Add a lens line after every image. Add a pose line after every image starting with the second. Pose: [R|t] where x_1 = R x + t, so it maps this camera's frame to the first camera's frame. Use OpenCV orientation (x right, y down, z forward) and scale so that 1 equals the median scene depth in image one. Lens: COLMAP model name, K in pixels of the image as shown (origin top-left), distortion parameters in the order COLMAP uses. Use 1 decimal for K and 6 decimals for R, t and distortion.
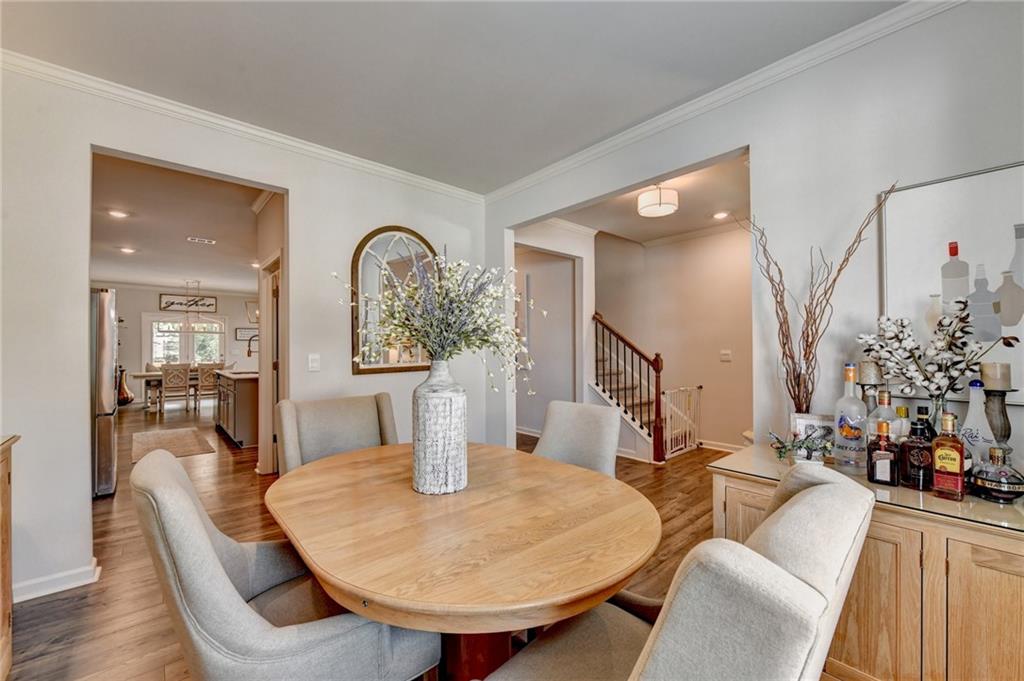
lens RADIAL K [[406.9, 0, 516.7], [0, 406.9, 340.9], [0, 0, 1]] dist [-0.008543, 0.000020]
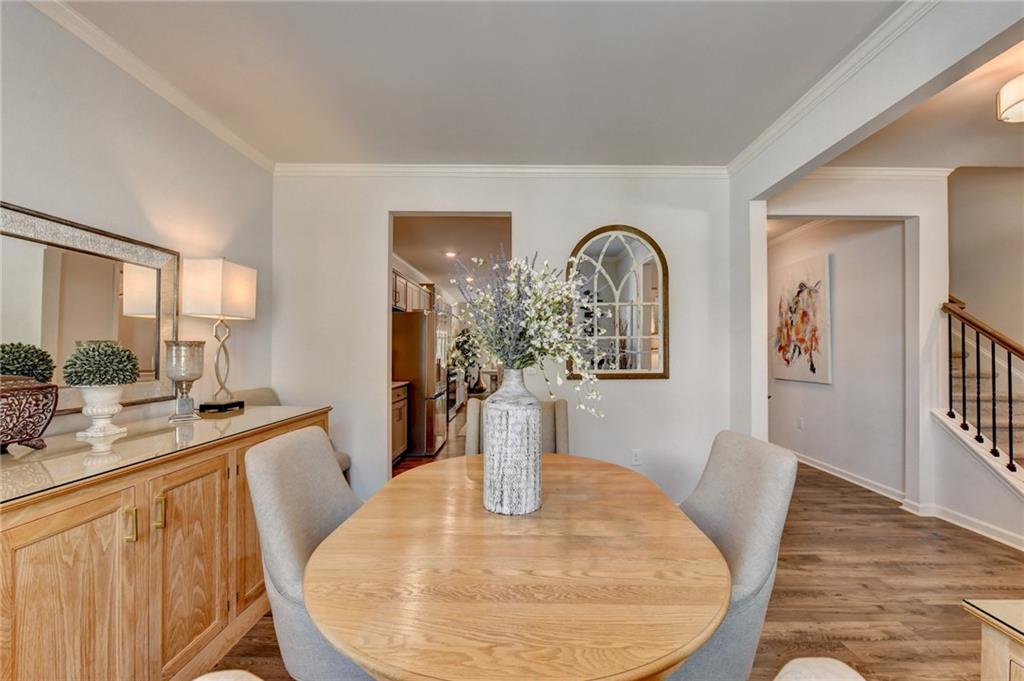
lens RADIAL K [[416.1, 0, 515.2], [0, 416.1, 346.1], [0, 0, 1]] dist [-0.008209, 0.000201]
pose [[0.743398, -0.001345, -0.668848, 0.183036], [0.003048, 0.999994, 0.001377, -0.002499], [0.668842, -0.003062, 0.743398, 0.122238]]
